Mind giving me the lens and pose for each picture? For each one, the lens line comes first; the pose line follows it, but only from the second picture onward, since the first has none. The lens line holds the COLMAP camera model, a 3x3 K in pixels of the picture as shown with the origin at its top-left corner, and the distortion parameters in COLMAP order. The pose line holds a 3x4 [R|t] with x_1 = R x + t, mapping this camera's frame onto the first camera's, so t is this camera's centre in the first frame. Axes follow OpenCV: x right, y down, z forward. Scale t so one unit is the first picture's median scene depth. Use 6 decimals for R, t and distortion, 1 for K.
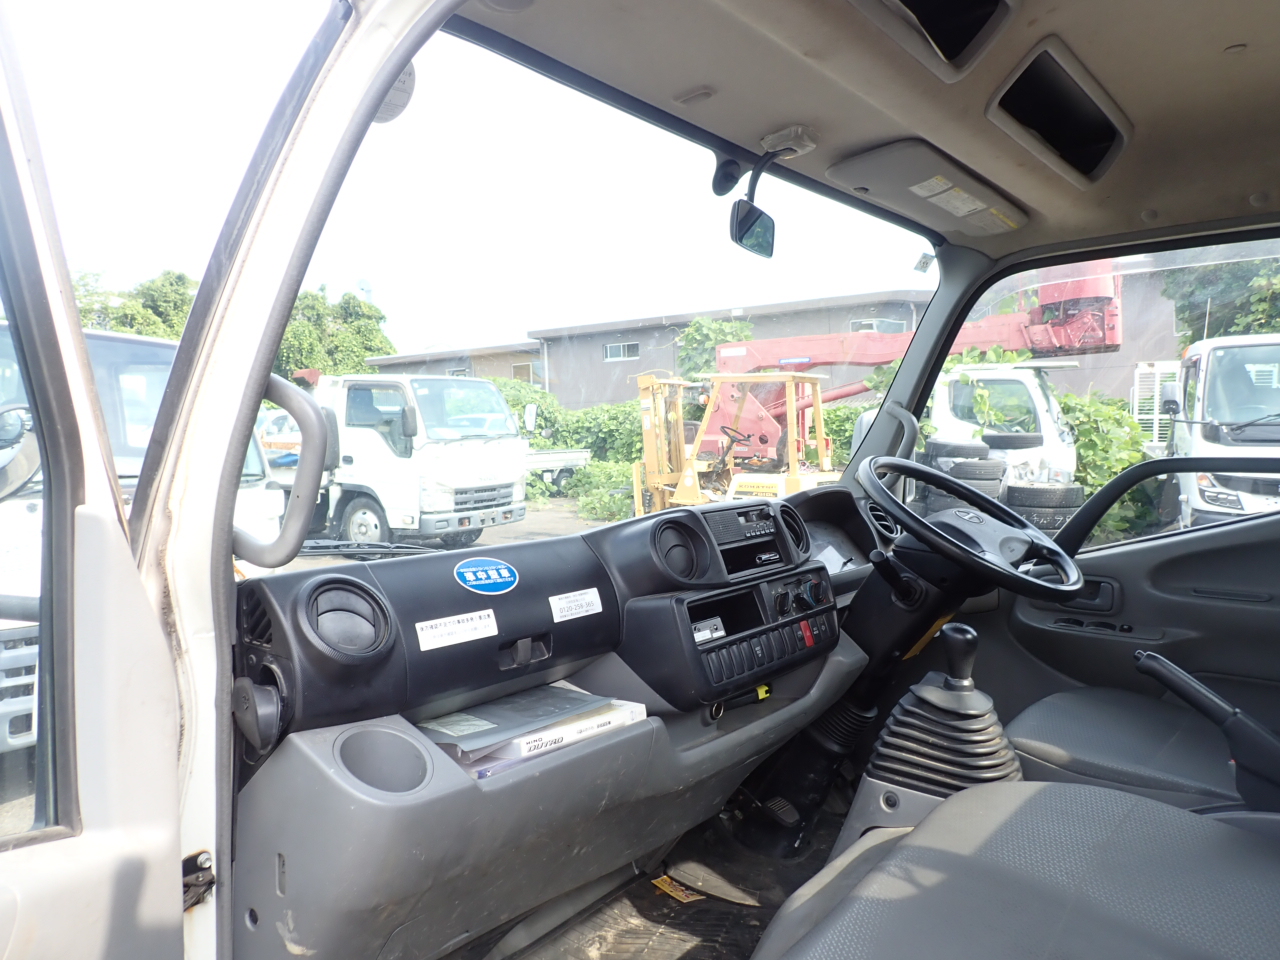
lens RADIAL K [[940.6, 0, 640.0], [0, 940.6, 480.0], [0, 0, 1]] dist [0.000373, -0.001957]
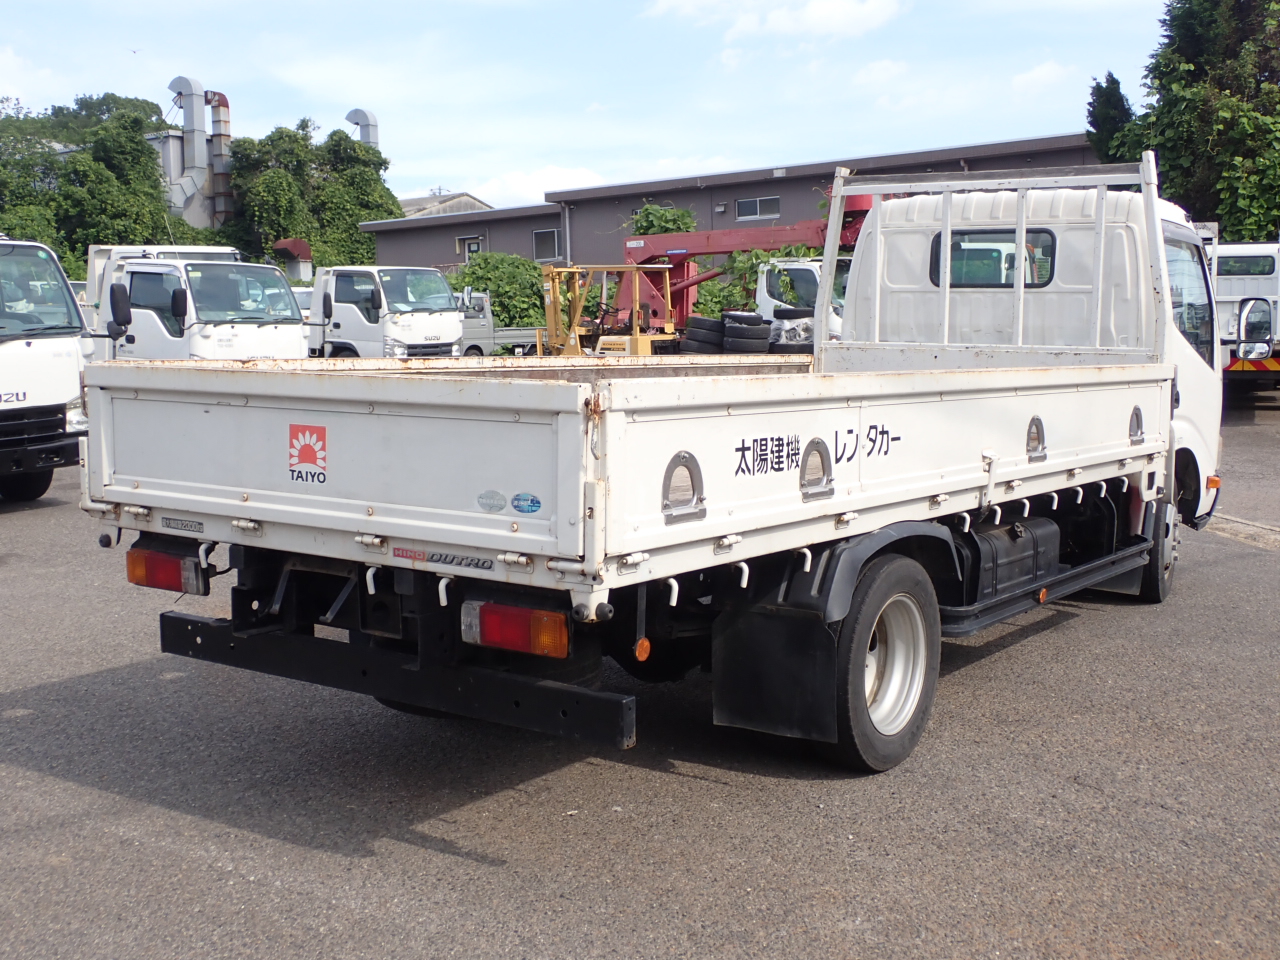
lens RADIAL K [[1515.4, 0, 640.0], [0, 1515.4, 480.0], [0, 0, 1]] dist [-0.001762, 0.003386]
pose [[0.994406, 0.014816, -0.104584, 2.599979], [-0.009184, 0.998492, 0.054124, 0.554439], [0.105228, -0.052860, 0.993042, -8.289711]]
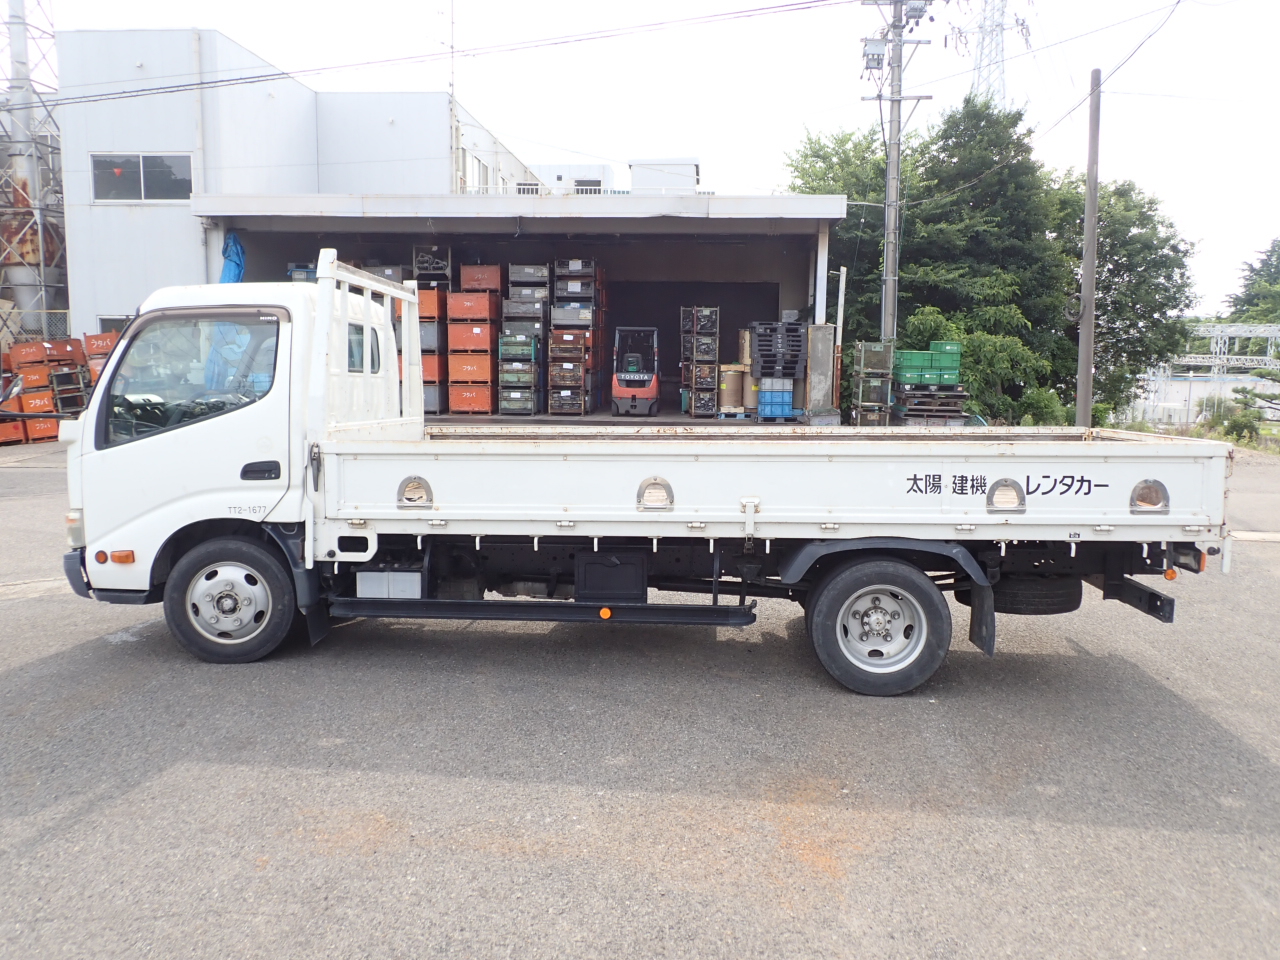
lens RADIAL K [[1040.3, 0, 640.0], [0, 1040.3, 480.0], [0, 0, 1]] dist [0.006436, -0.009702]
pose [[-0.421356, -0.091343, 0.902284, -1.012239], [0.035285, 0.992510, 0.116955, 0.154394], [-0.906209, 0.081117, -0.414977, -2.341263]]
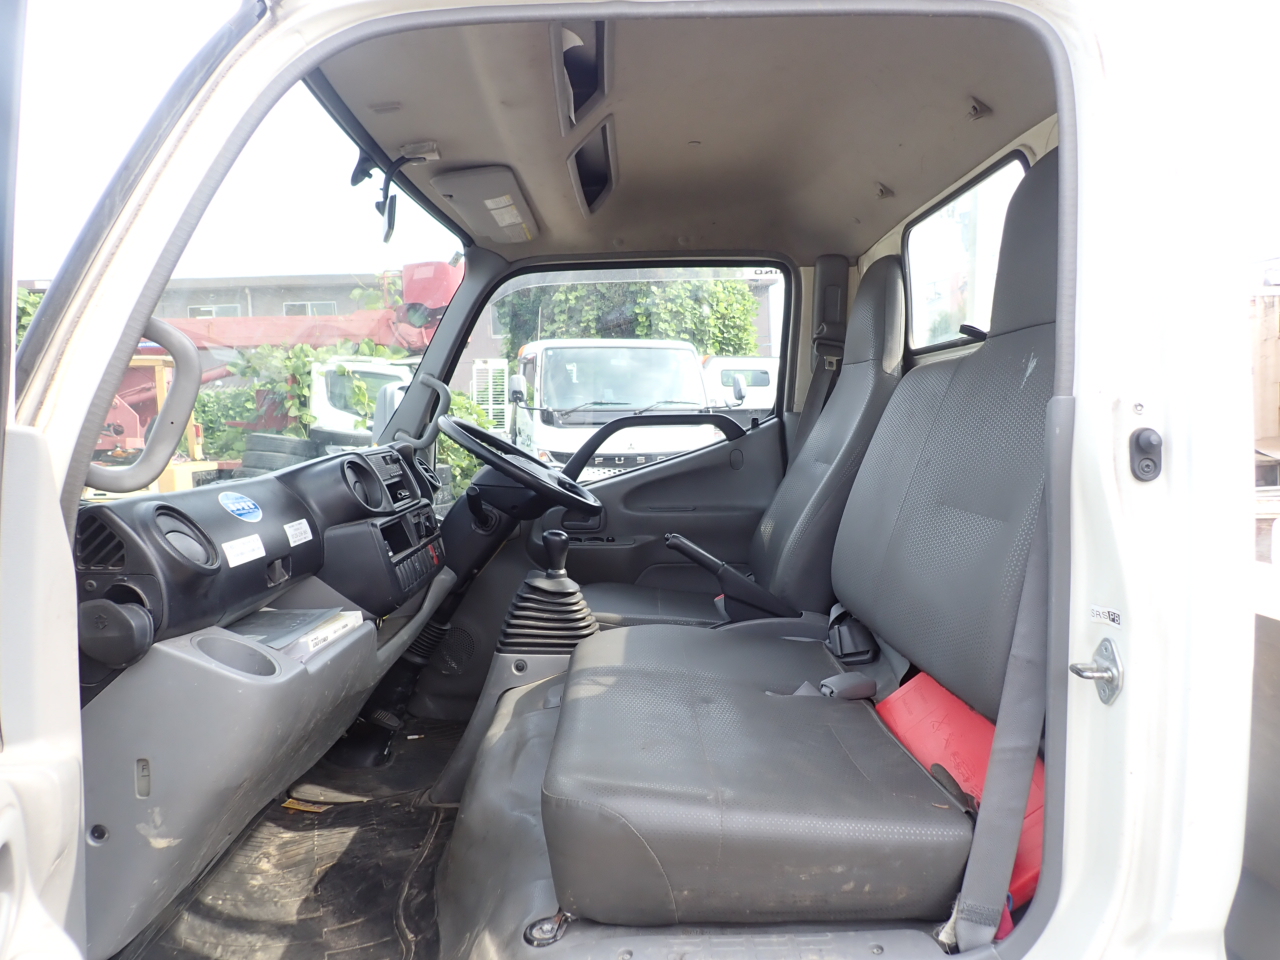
lens RADIAL K [[931.3, 0, 640.0], [0, 931.3, 480.0], [0, 0, 1]] dist [0.000778, -0.005082]
pose [[0.778008, -0.047218, 0.626478, -0.314720], [0.041975, 0.998850, 0.023156, 0.041815], [-0.626851, 0.008281, 0.779095, -0.100871]]
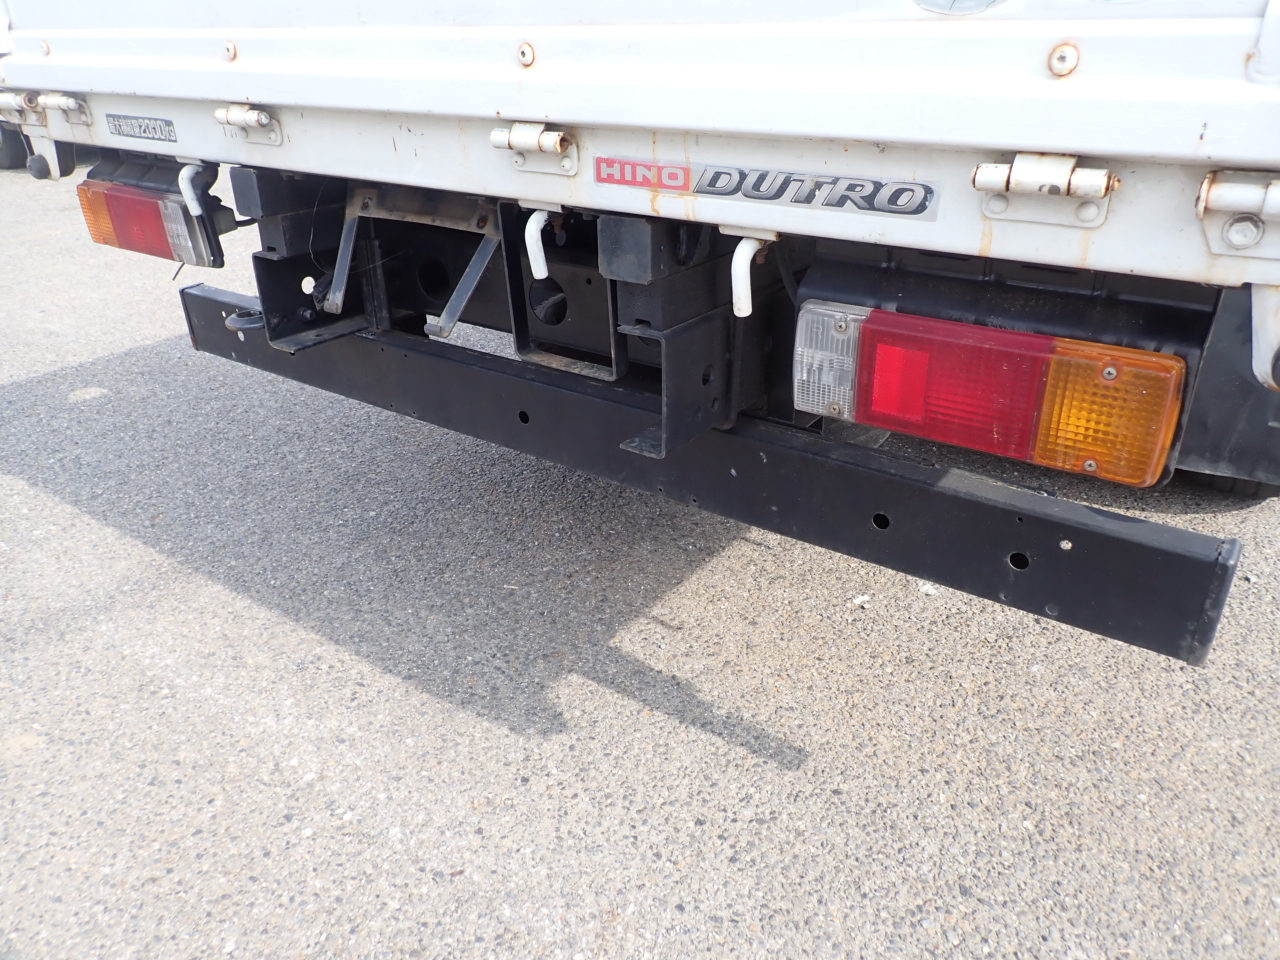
lens RADIAL K [[934.5, 0, 640.0], [0, 934.5, 480.0], [0, 0, 1]] dist [0.006405, -0.000472]
pose [[0.992923, 0.033573, -0.113920, 2.028108], [0.014855, 0.916574, 0.399589, 0.759703], [0.117831, -0.398453, 0.909588, -6.434689]]
